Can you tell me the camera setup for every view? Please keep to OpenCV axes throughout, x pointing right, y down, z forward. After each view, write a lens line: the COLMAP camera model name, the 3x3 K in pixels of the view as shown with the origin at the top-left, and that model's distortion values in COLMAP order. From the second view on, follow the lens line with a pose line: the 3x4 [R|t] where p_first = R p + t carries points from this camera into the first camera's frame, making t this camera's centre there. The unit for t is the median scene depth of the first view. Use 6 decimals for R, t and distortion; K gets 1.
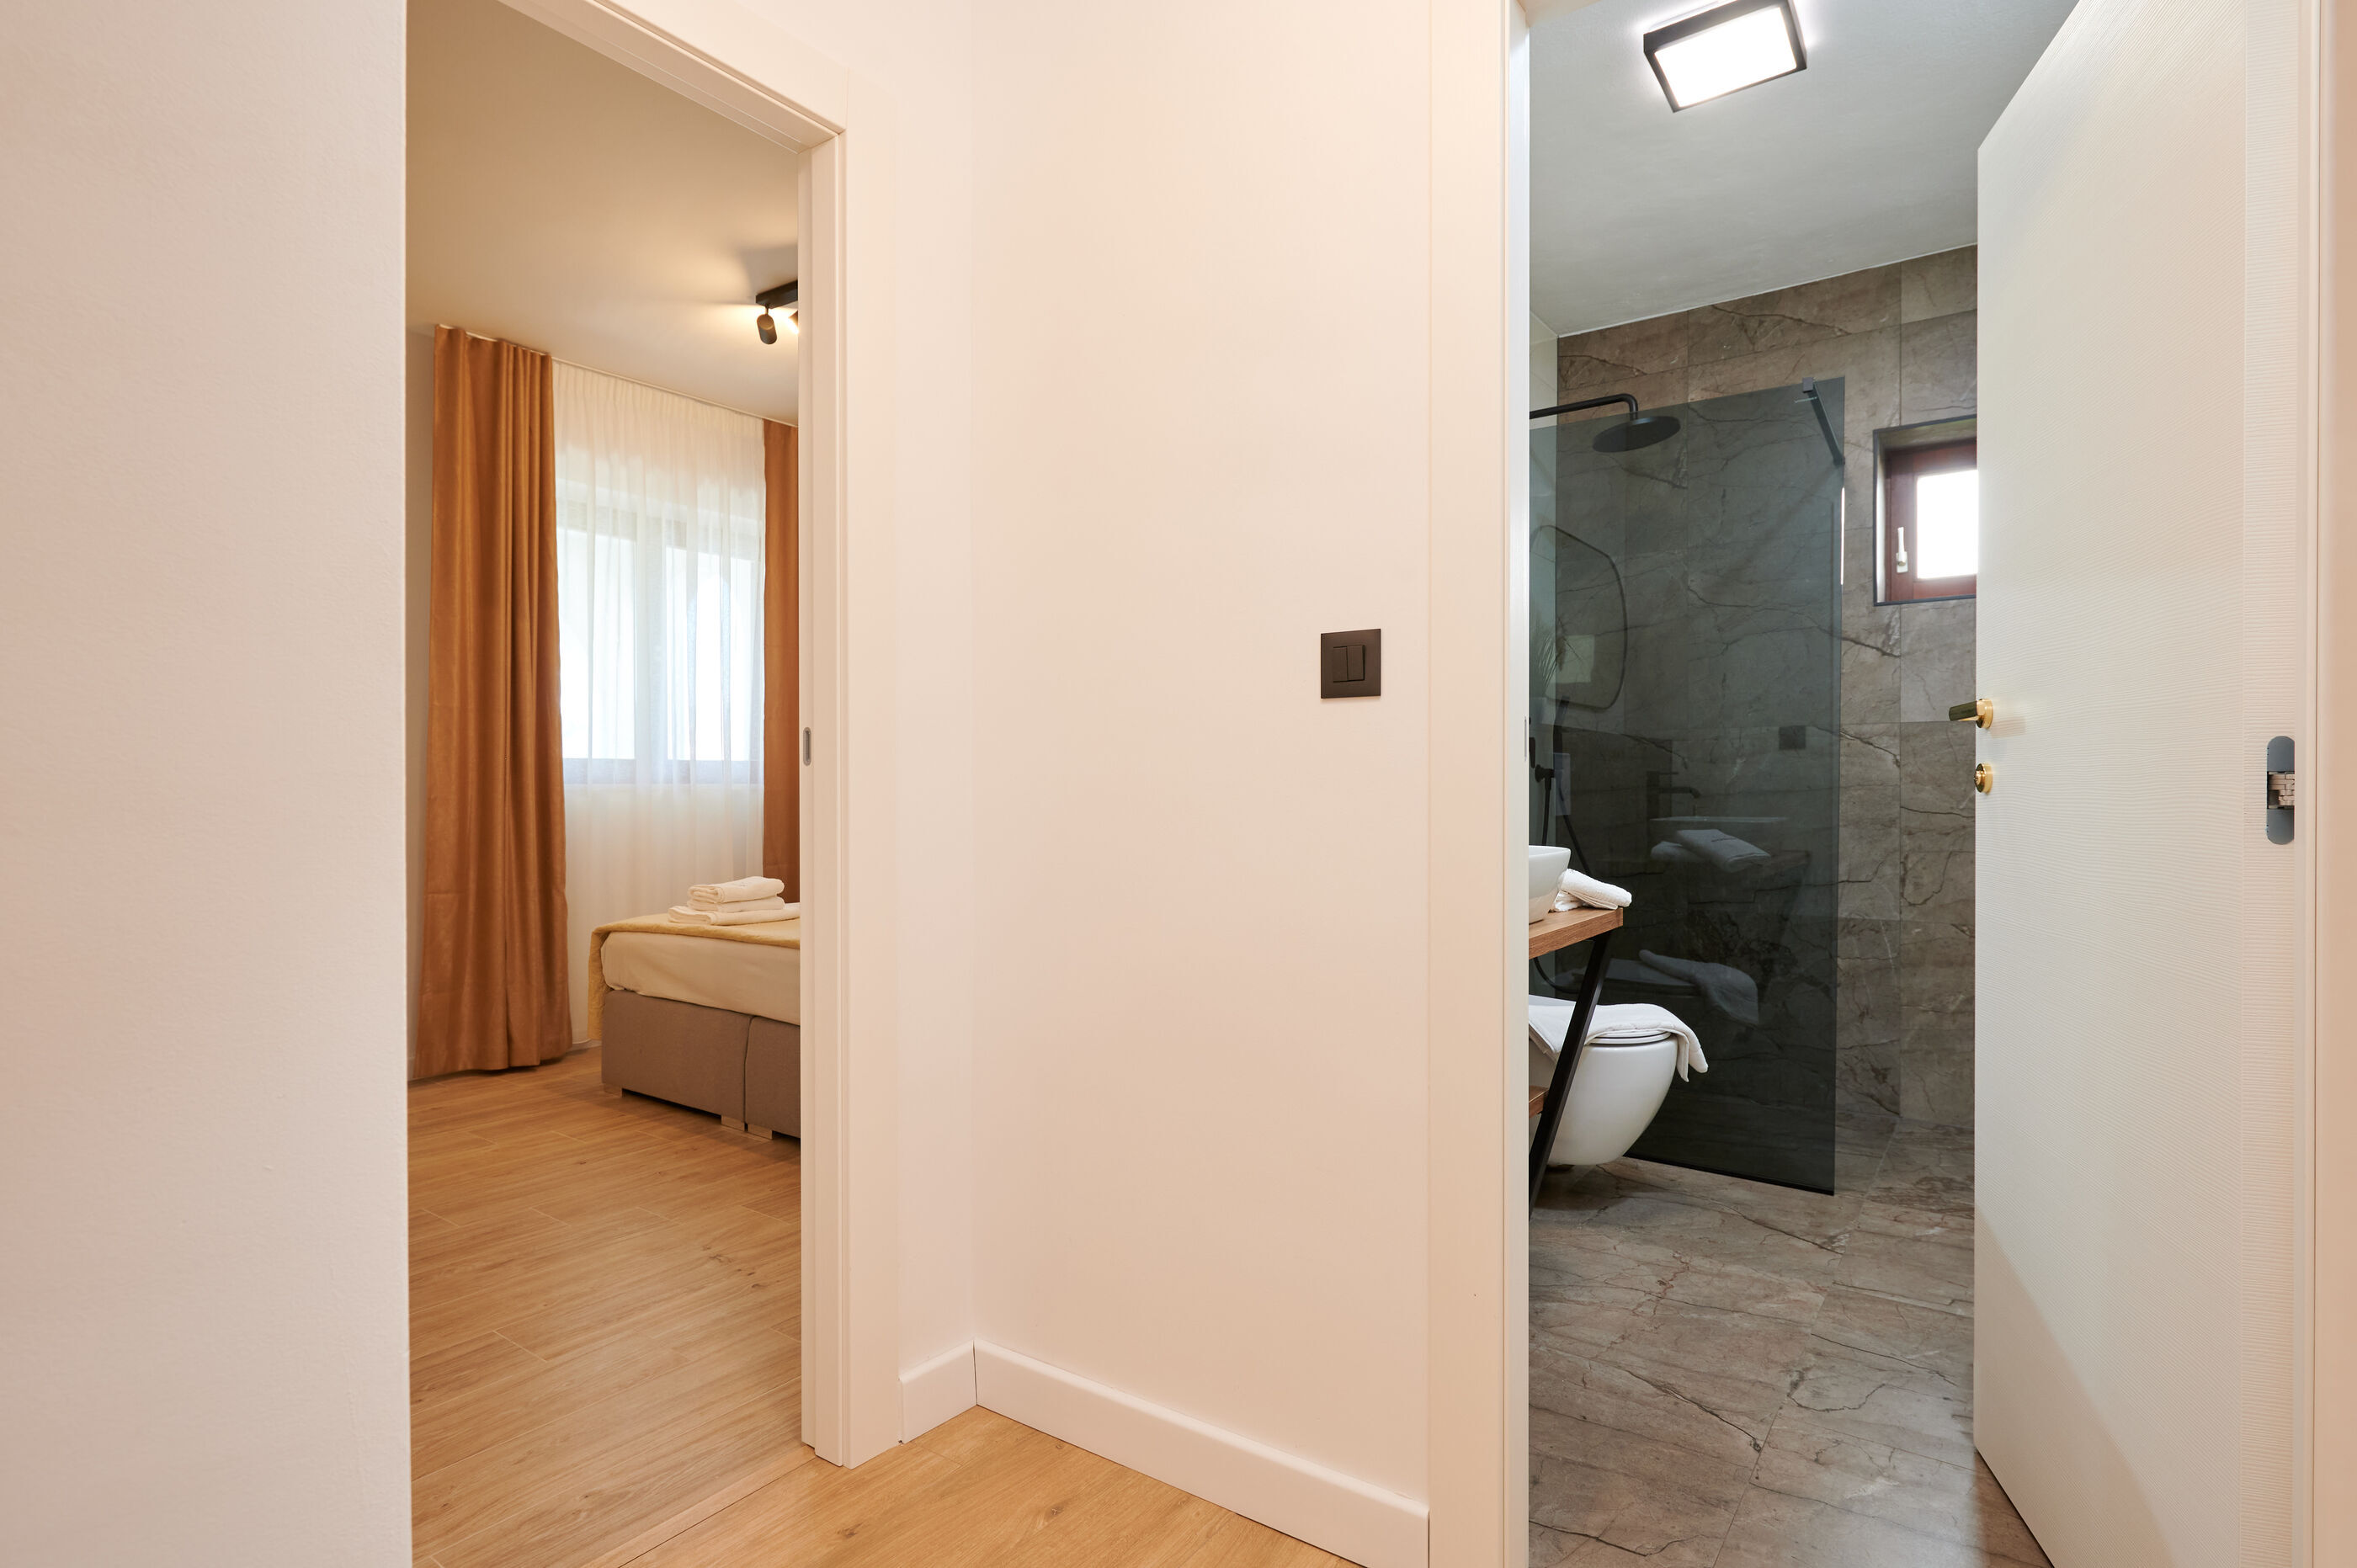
lens RADIAL K [[1246.8, 0, 1174.6], [0, 1246.8, 802.5], [0, 0, 1]] dist [0.016042, -0.007740]
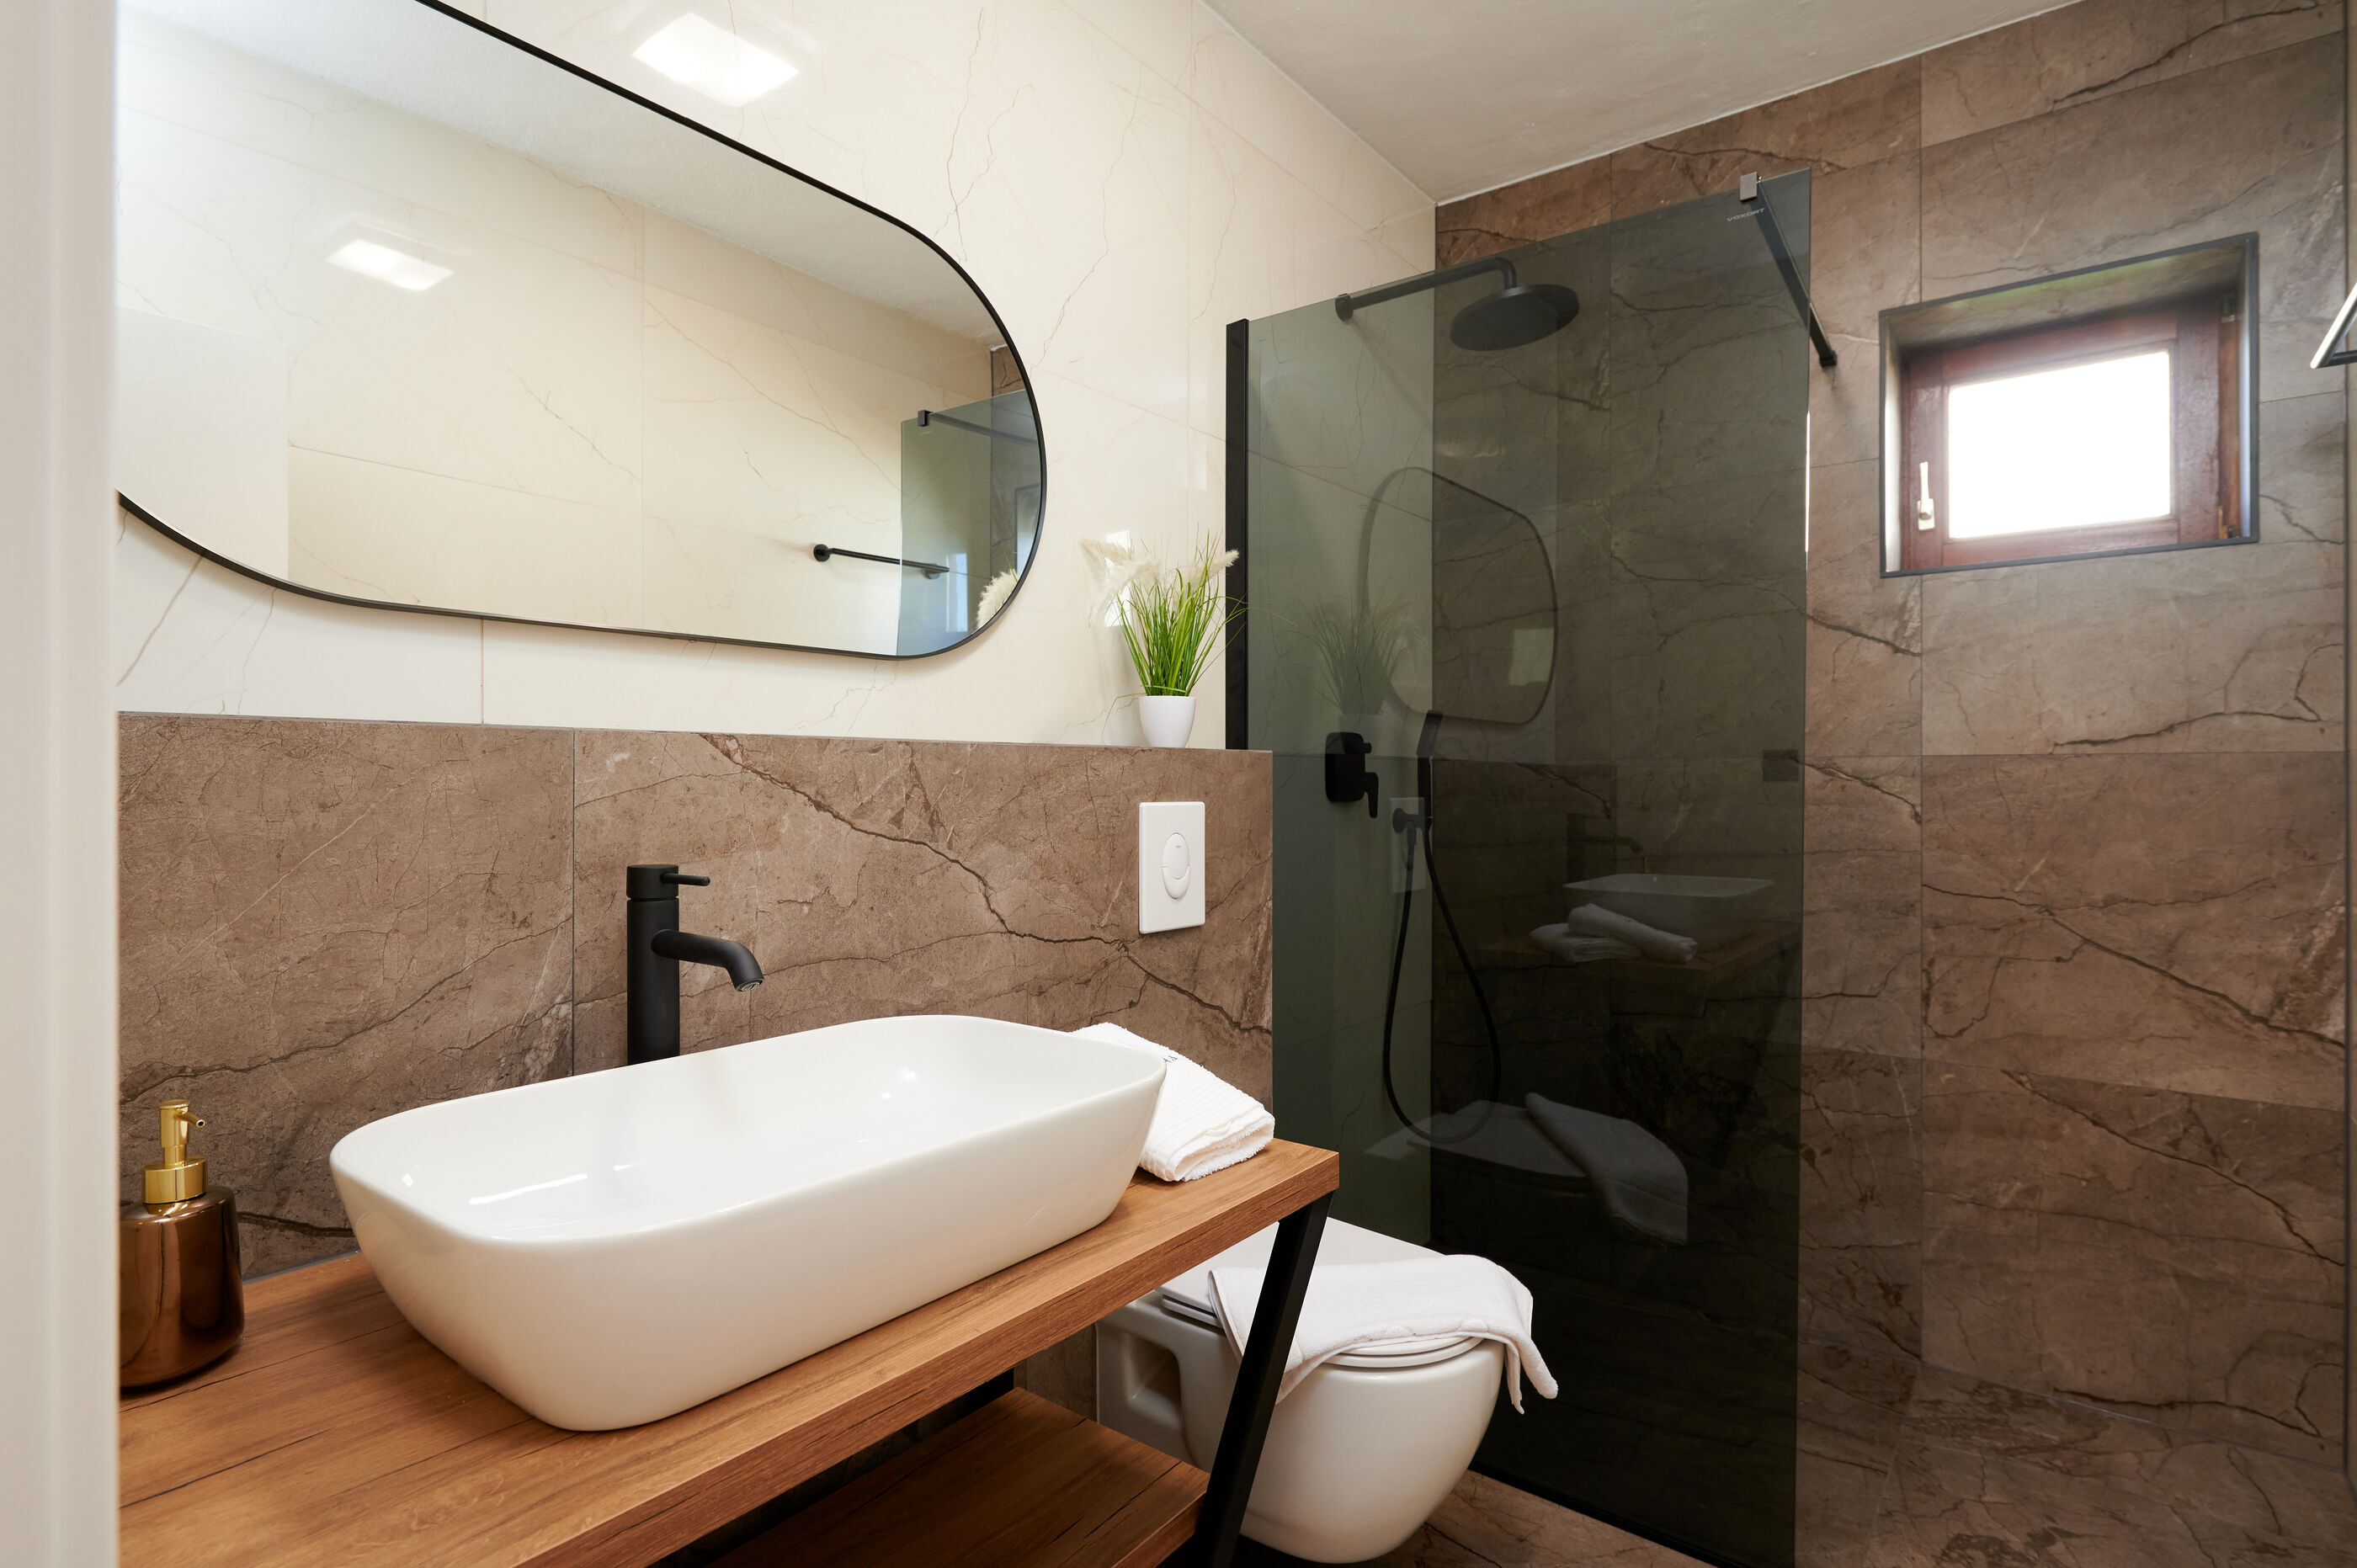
lens RADIAL K [[1246.8, 0, 1171.4], [0, 1246.8, 787.1], [0, 0, 1]] dist [0.016042, -0.007740]
pose [[0.999512, 0.004367, -0.030944, 0.206894], [-0.004681, 0.999938, -0.010083, -0.038630], [0.030898, 0.010223, 0.999470, 0.331975]]
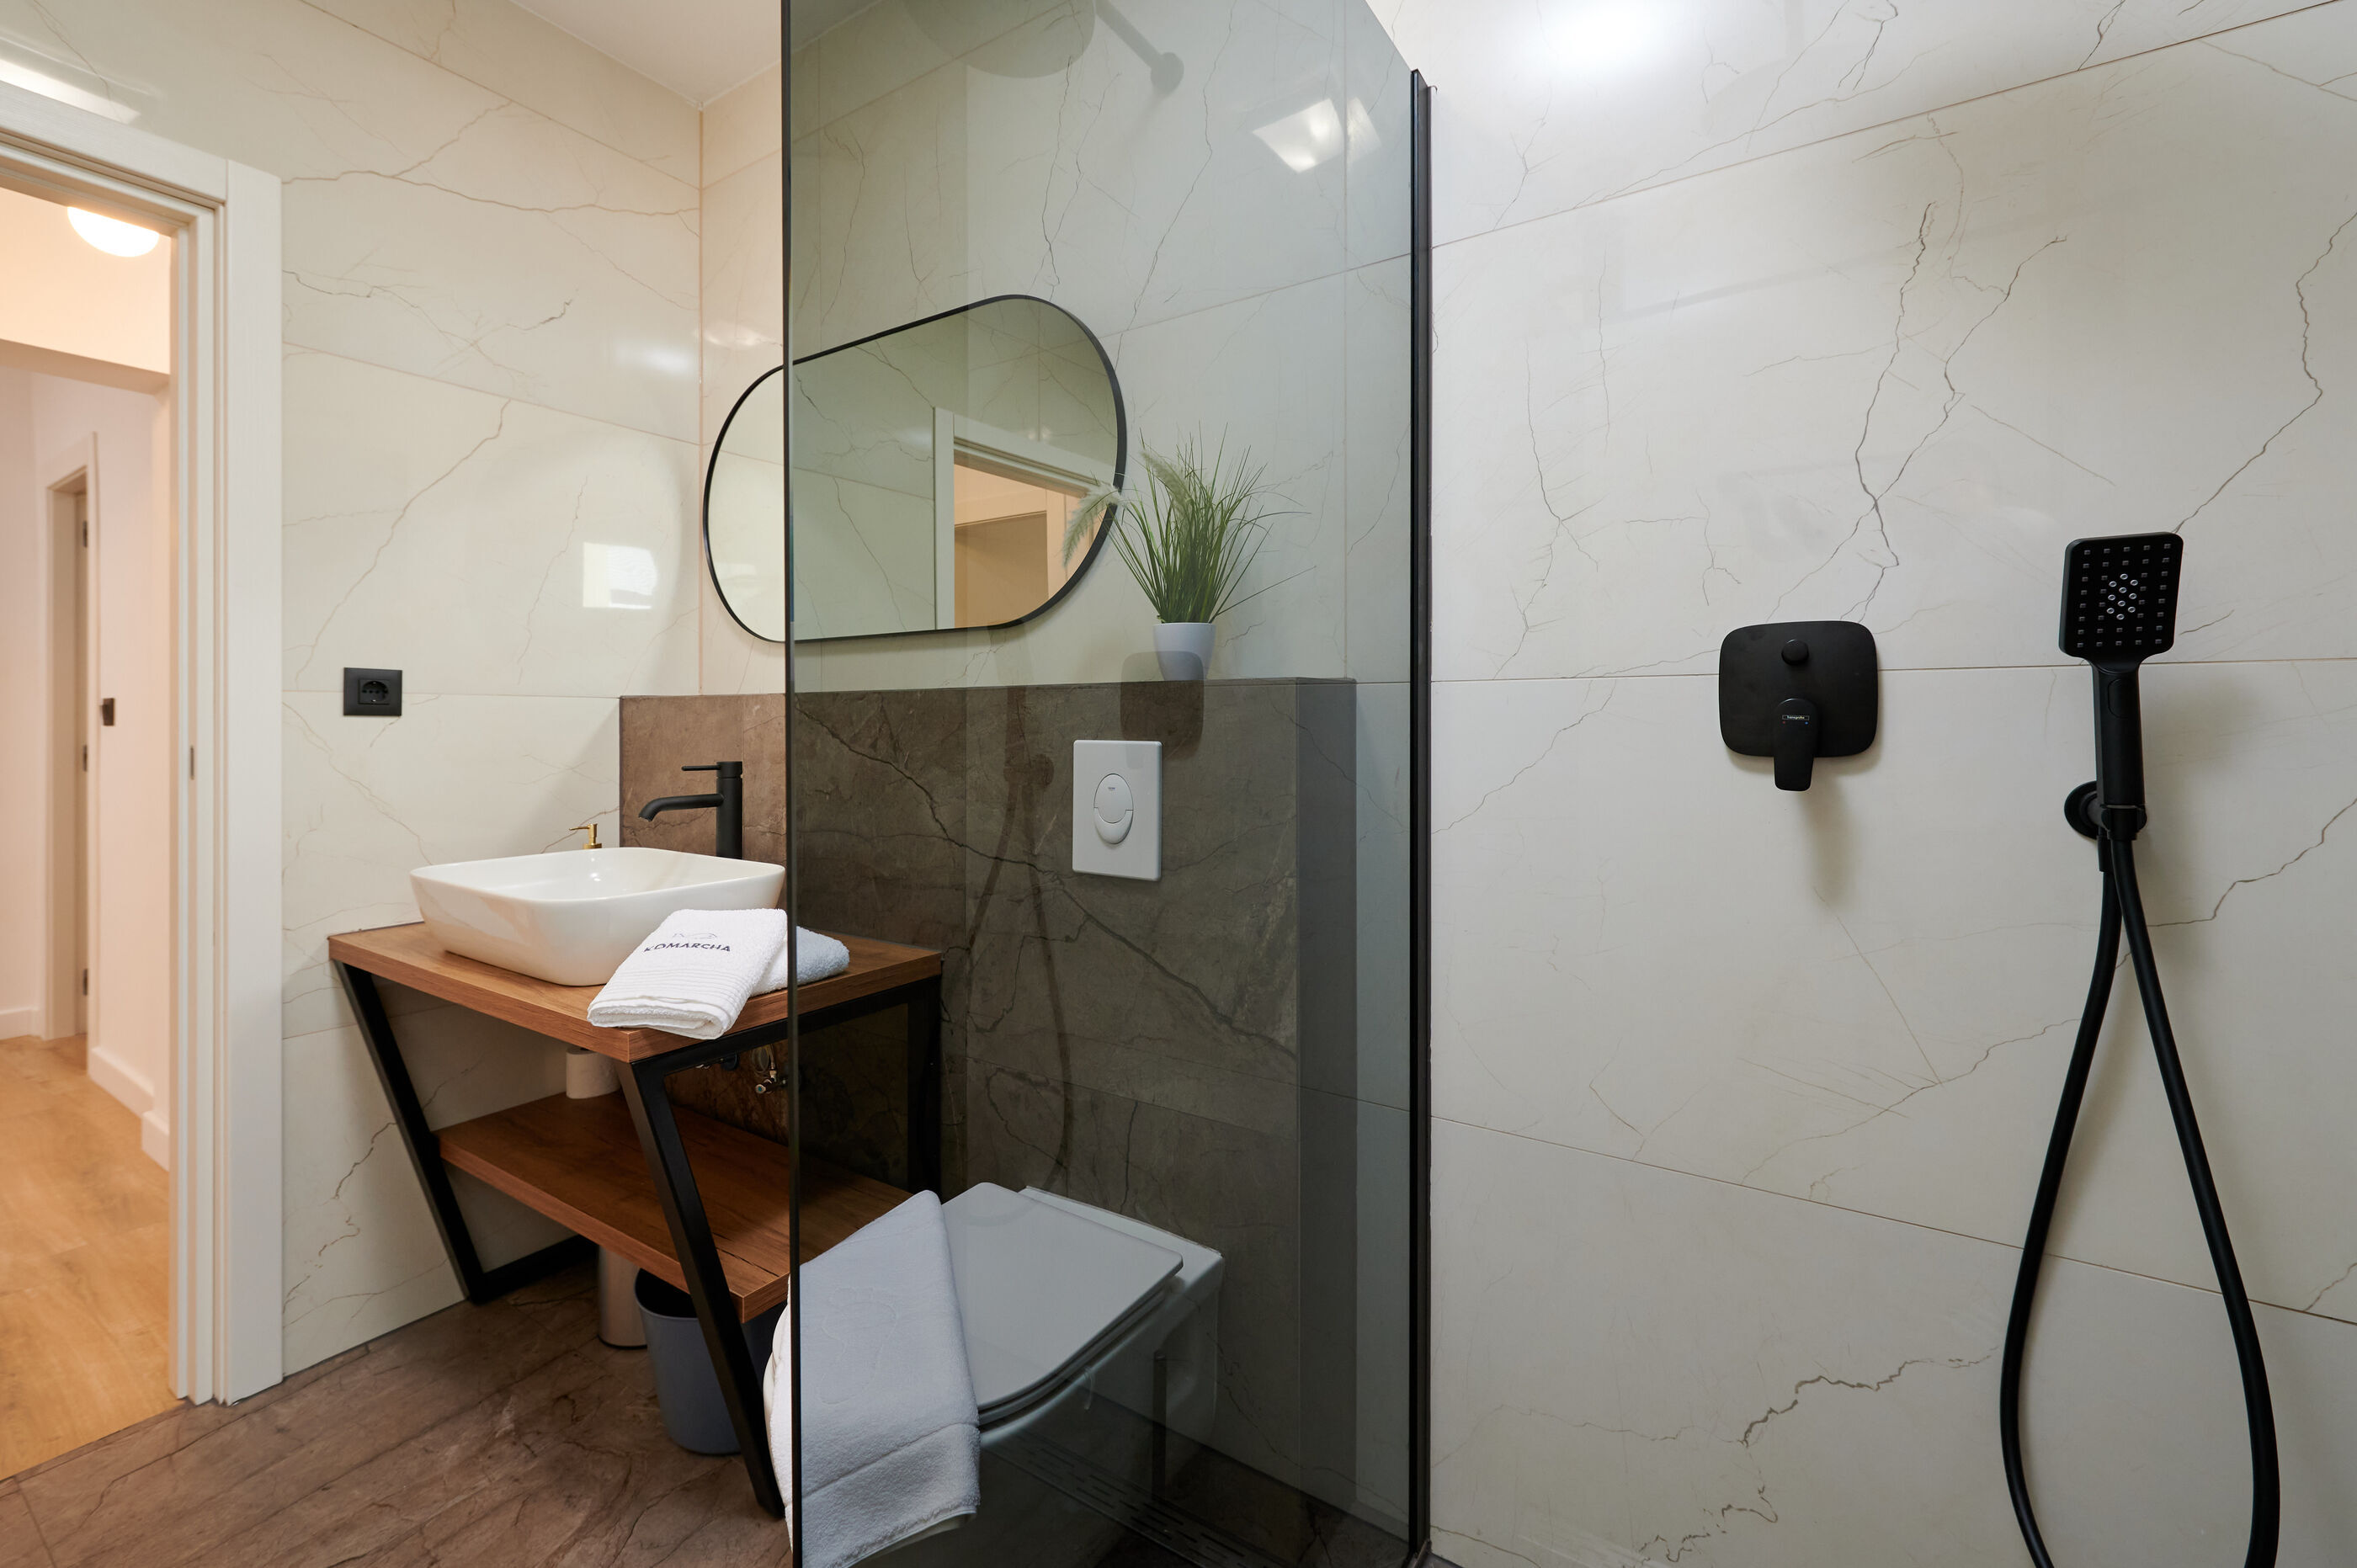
lens RADIAL K [[1086.2, 0, 1423.2], [0, 1086.2, 710.7], [0, 0, 1]] dist [-0.017909, 0.001056]
pose [[0.048791, -0.006175, -0.998790, 0.619356], [-0.013228, 0.999889, -0.006828, -0.047892], [0.998721, 0.013545, 0.048704, 0.949425]]
